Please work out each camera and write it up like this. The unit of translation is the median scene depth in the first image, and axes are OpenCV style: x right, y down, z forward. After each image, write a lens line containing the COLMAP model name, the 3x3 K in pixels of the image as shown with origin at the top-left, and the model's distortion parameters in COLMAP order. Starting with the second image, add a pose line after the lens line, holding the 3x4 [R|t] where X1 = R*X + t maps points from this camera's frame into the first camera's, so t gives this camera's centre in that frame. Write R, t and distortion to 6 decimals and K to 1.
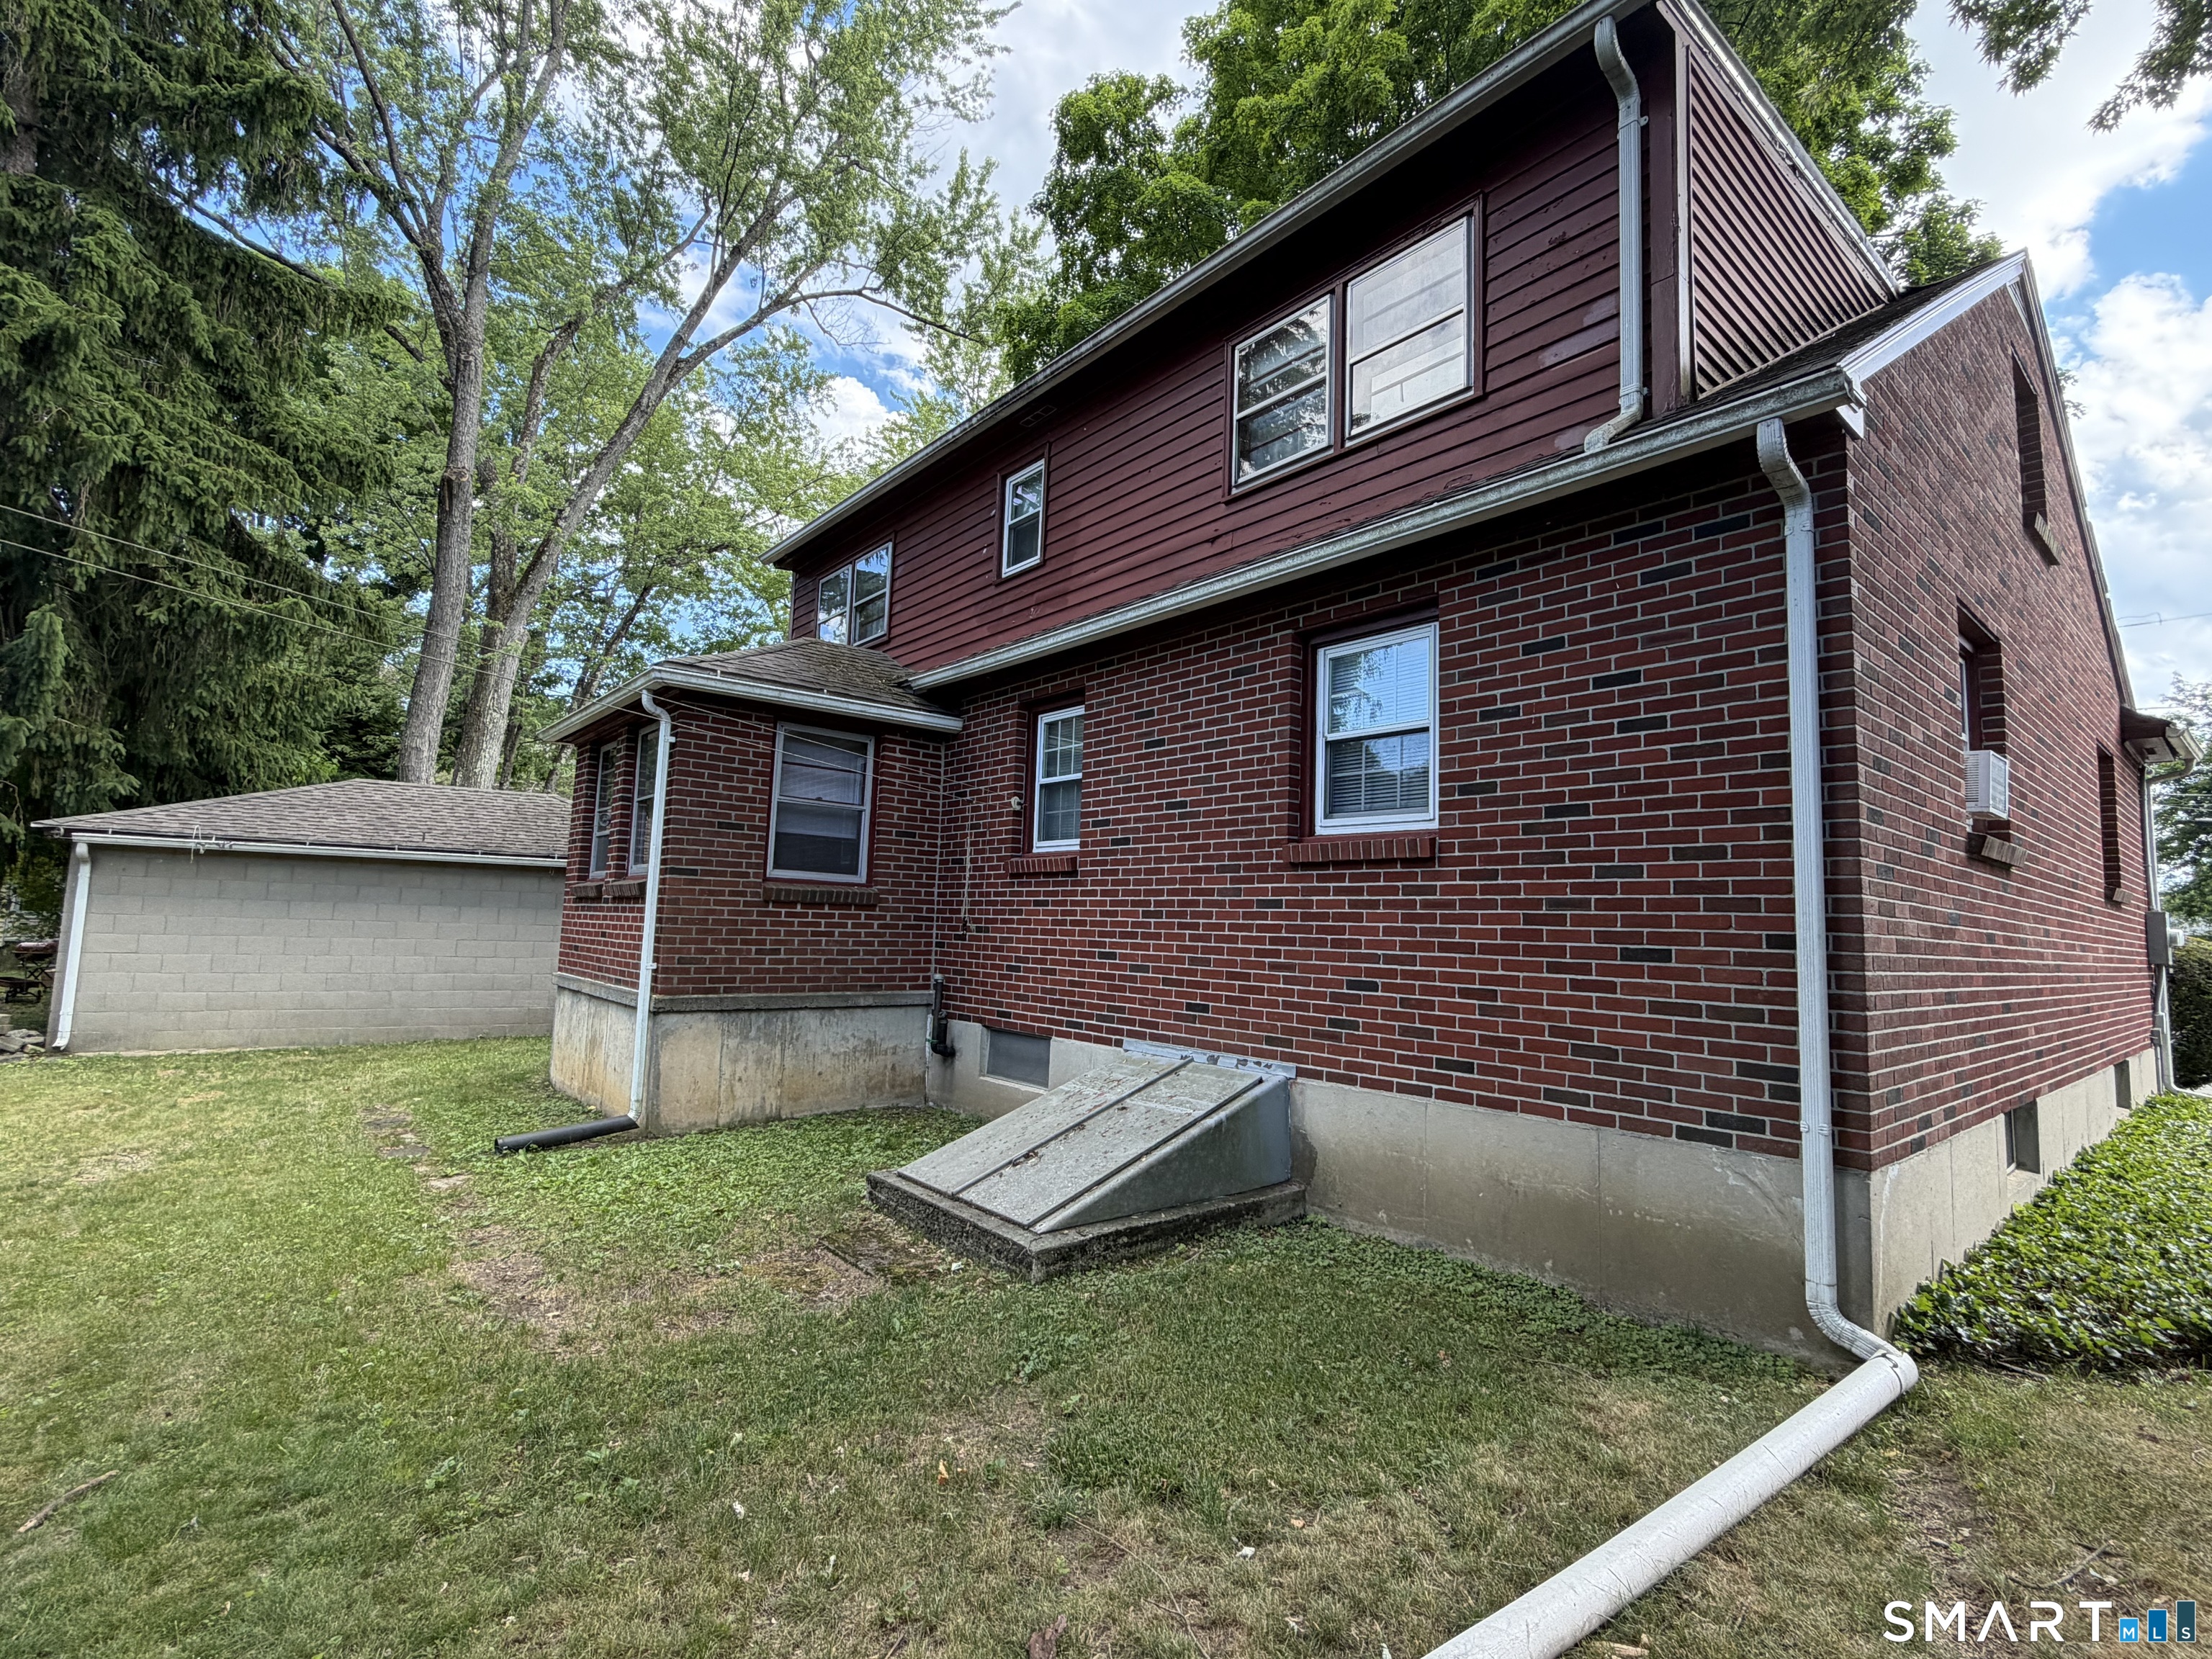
lens RADIAL K [[1049.3, 0, 1106.0], [0, 1049.3, 829.5], [0, 0, 1]] dist [0.000034, -0.000007]
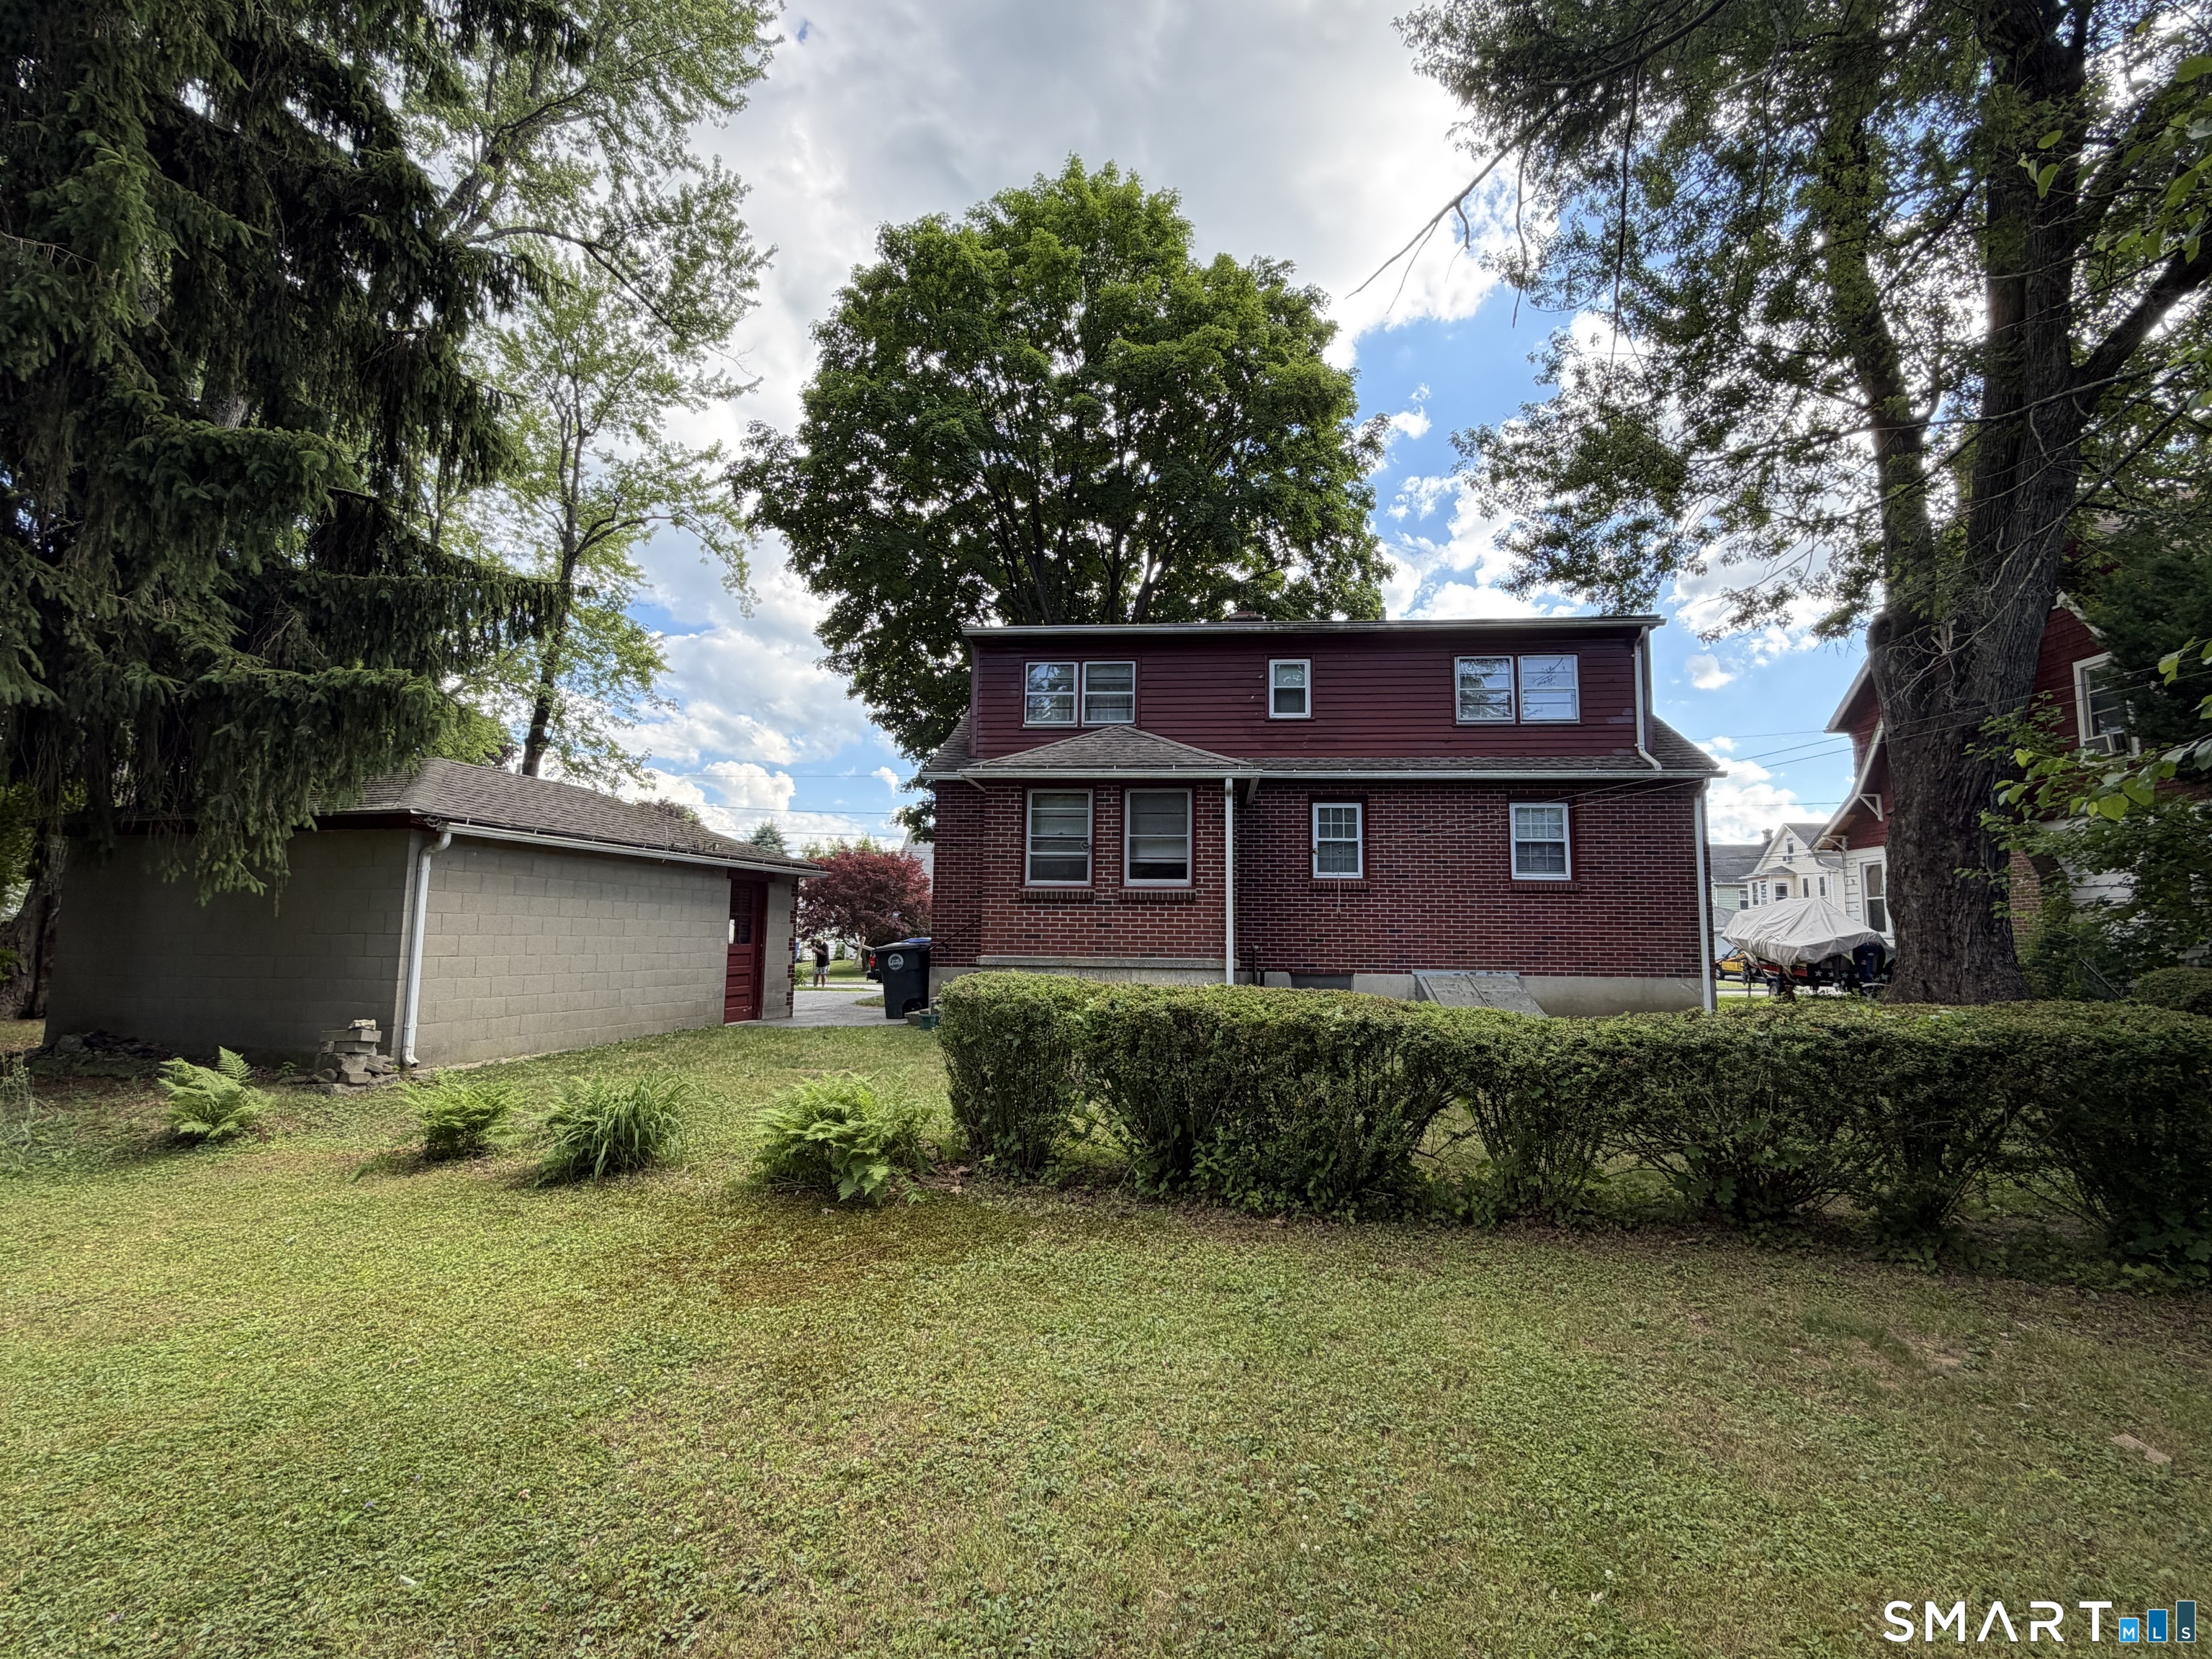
lens RADIAL K [[1049.3, 0, 1106.0], [0, 1049.3, 829.5], [0, 0, 1]] dist [0.000034, -0.000007]
pose [[0.710477, 0.037717, 0.702709, -1.597868], [-0.061407, 0.998076, 0.008515, -0.052602], [-0.701036, -0.049201, 0.711426, -0.071959]]
